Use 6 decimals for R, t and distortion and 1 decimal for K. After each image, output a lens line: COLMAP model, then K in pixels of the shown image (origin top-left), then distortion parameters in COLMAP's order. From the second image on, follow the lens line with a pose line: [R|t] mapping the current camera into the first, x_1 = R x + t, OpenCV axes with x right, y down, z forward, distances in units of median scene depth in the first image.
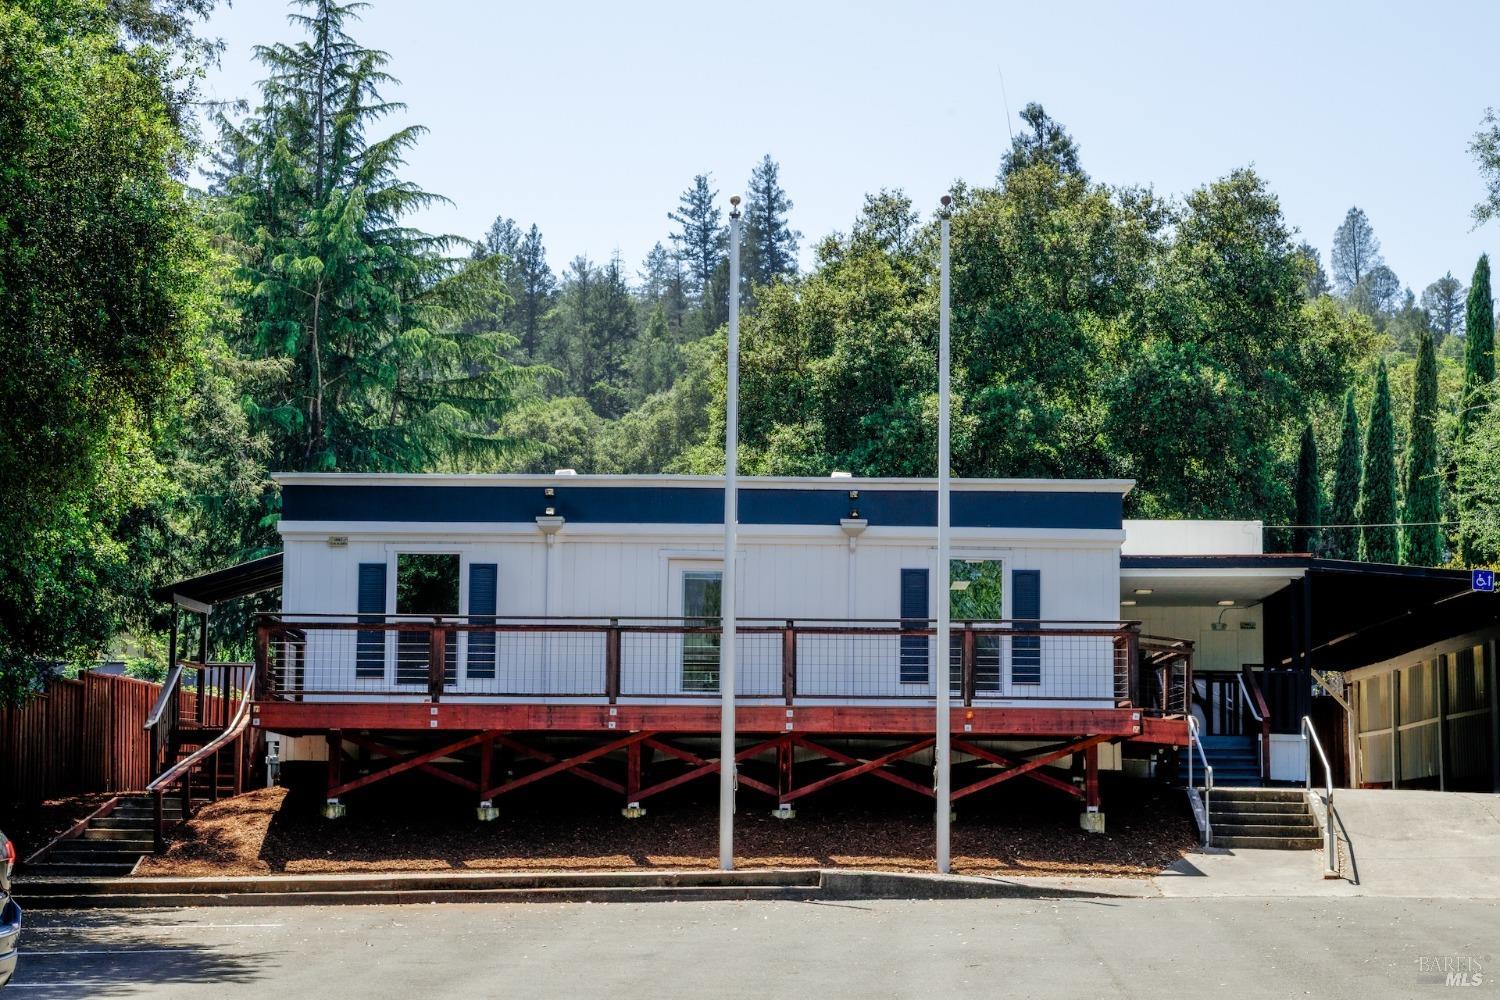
lens RADIAL K [[2722.2, 0, 750.0], [0, 2722.2, 500.0], [0, 0, 1]] dist [0.079154, 0.056372]
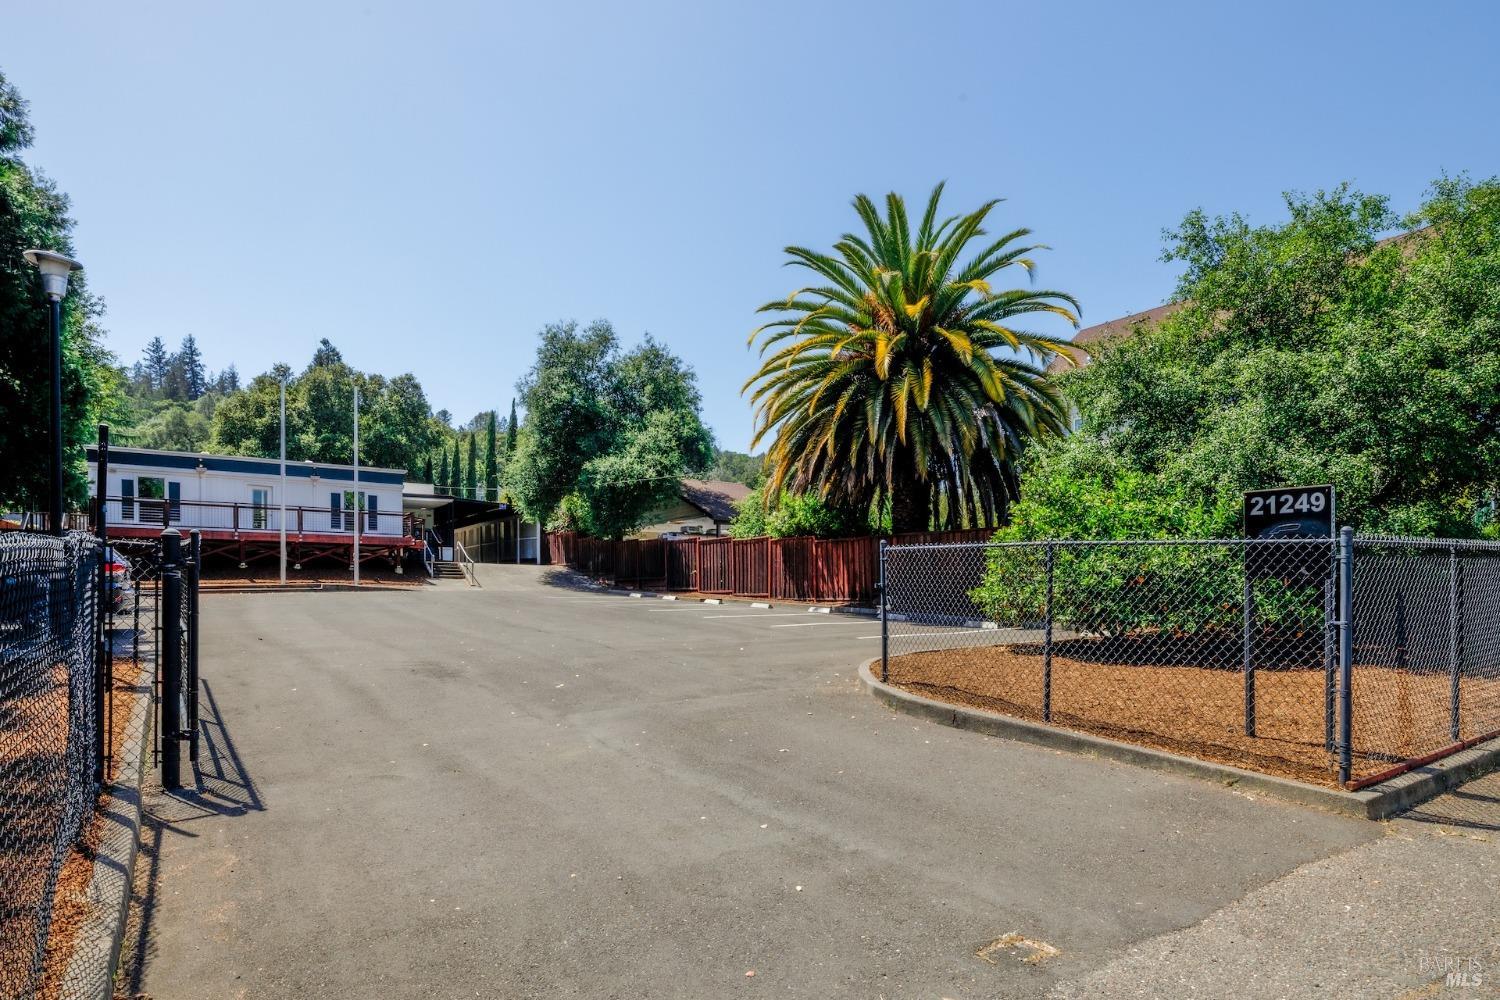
lens RADIAL K [[836.1, 0, 750.0], [0, 836.1, 500.0], [0, 0, 1]] dist [-0.000139, -0.000104]
pose [[0.822510, 0.057134, 0.565873, -0.091430], [-0.068426, 0.997655, -0.001269, 0.001174], [-0.564619, -0.037677, 0.824491, -0.086938]]
